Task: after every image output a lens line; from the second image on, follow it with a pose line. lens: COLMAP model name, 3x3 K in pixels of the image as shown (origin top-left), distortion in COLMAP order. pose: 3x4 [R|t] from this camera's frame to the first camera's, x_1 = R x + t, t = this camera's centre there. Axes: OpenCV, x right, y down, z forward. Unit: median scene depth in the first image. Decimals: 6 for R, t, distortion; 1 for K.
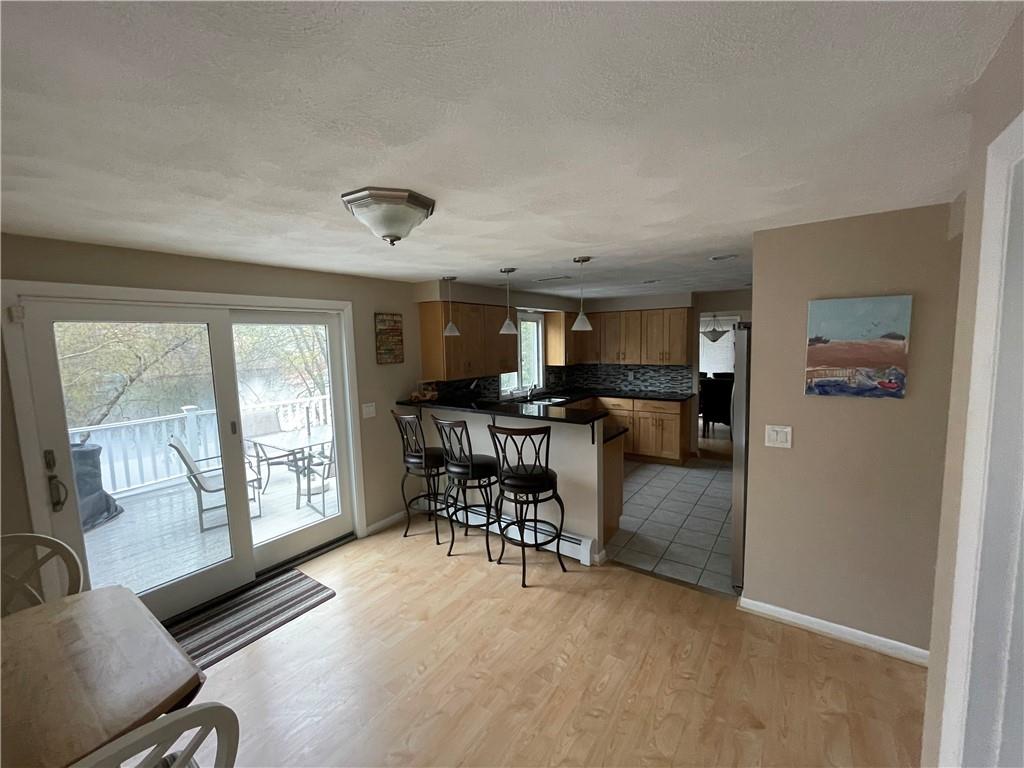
lens RADIAL K [[417.0, 0, 512.0], [0, 417.0, 384.0], [0, 0, 1]] dist [-0.000193, -0.000128]
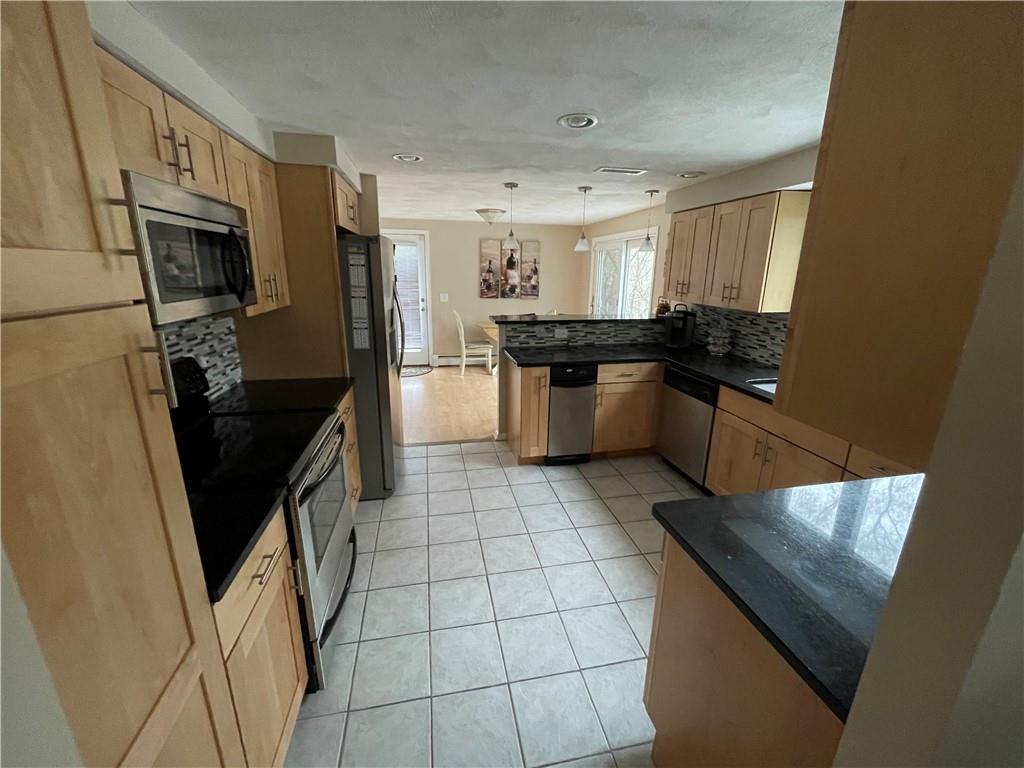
lens RADIAL K [[417.0, 0, 512.0], [0, 417.0, 384.0], [0, 0, 1]] dist [-0.000193, -0.000128]
pose [[-0.687082, 0.213903, -0.694380, 0.787717], [-0.064431, 0.933981, 0.351467, -0.137734], [0.723717, 0.286226, -0.627940, 1.362249]]
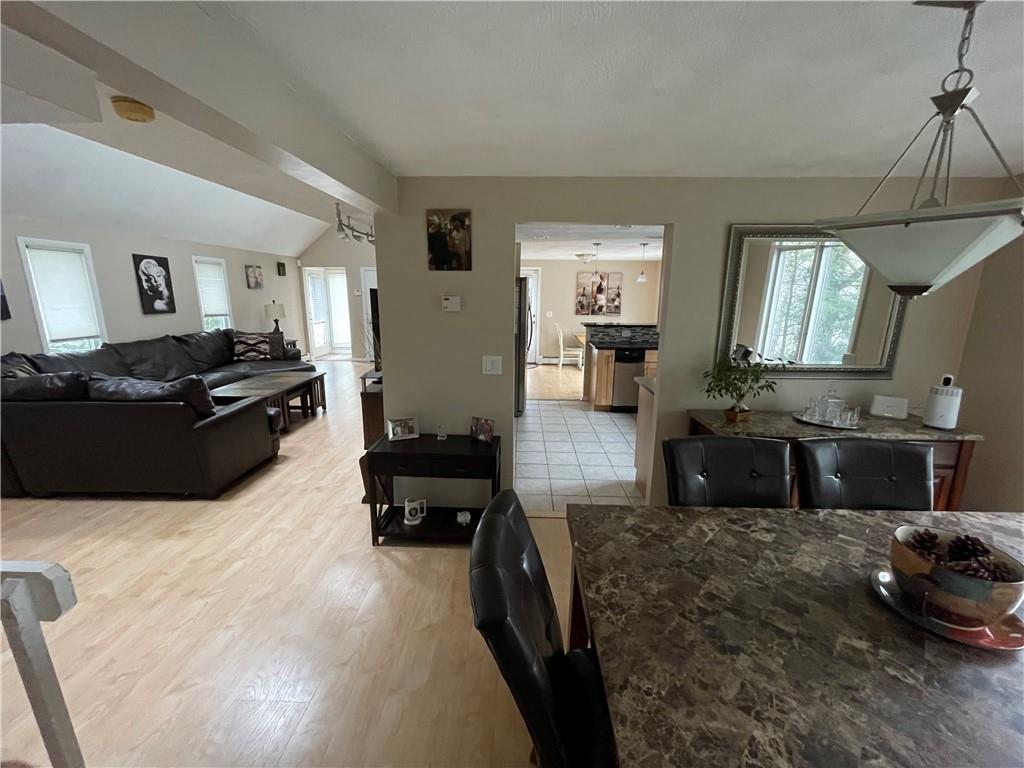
lens RADIAL K [[417.0, 0, 512.0], [0, 417.0, 384.0], [0, 0, 1]] dist [-0.000193, -0.000128]
pose [[-0.831944, 0.140877, -0.536677, 1.174946], [-0.038178, 0.950405, 0.308663, -0.189924], [0.553544, 0.277279, -0.785306, 1.789277]]
